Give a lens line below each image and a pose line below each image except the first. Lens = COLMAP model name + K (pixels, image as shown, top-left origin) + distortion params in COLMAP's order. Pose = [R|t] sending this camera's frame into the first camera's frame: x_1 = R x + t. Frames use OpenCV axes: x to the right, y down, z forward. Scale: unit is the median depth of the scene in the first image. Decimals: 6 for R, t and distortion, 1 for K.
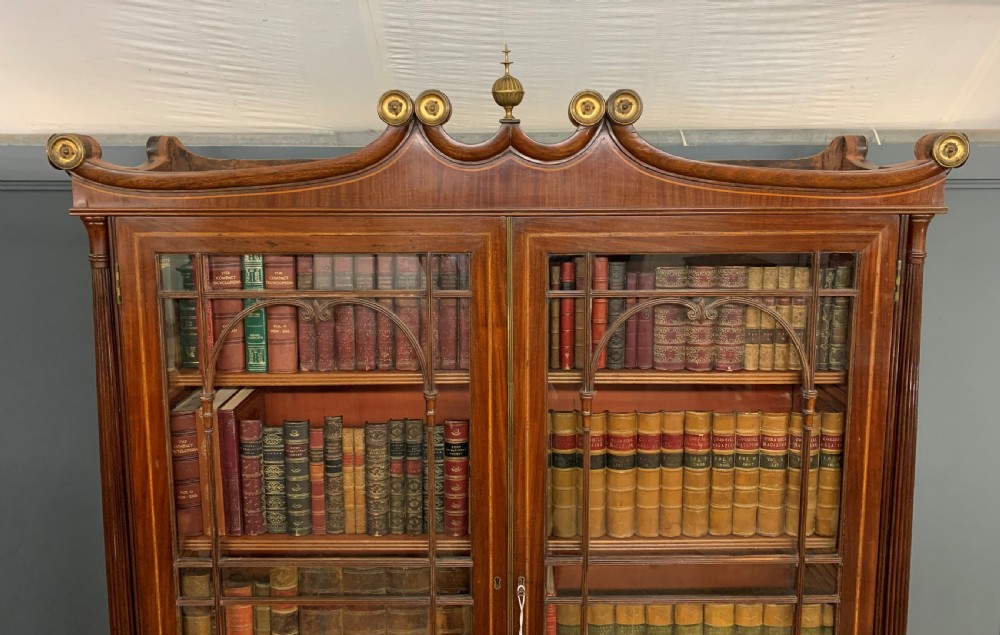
lens RADIAL K [[838.3, 0, 502.7], [0, 838.3, 265.5], [0, 0, 1]] dist [0.036622, -0.003191]
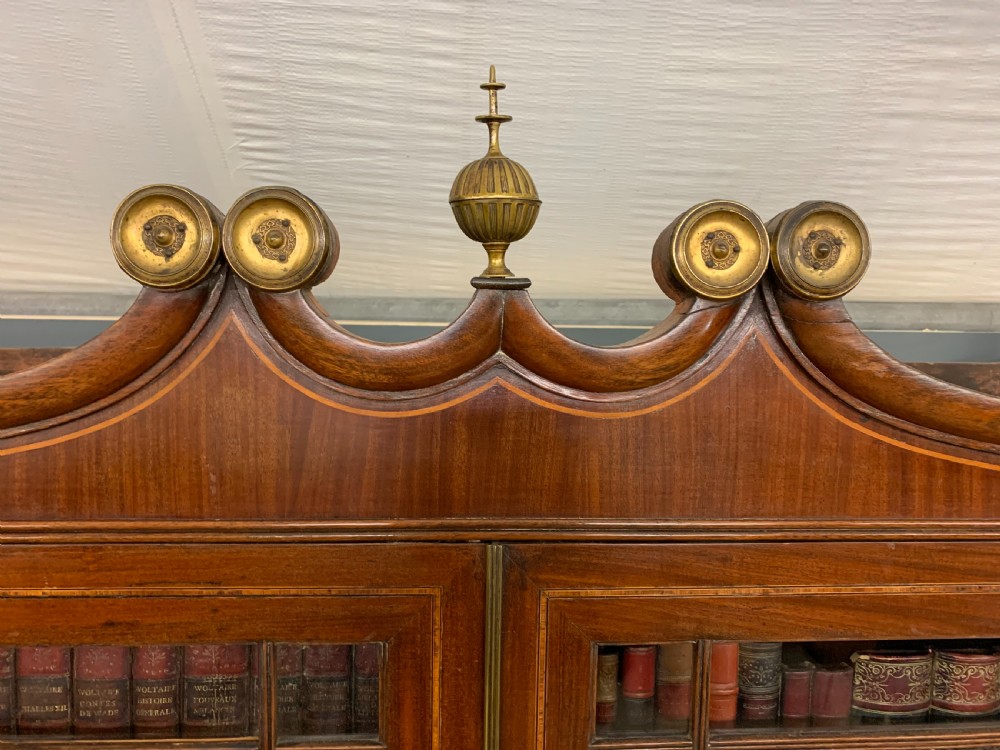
lens RADIAL K [[781.8, 0, 497.9], [0, 781.8, 367.8], [0, 0, 1]] dist [0.000550, -0.000092]
pose [[0.997811, 0.012691, 0.064907, -0.013056], [-0.009255, 0.998554, -0.052958, -0.116506], [-0.065485, 0.052241, 0.996485, 0.662418]]
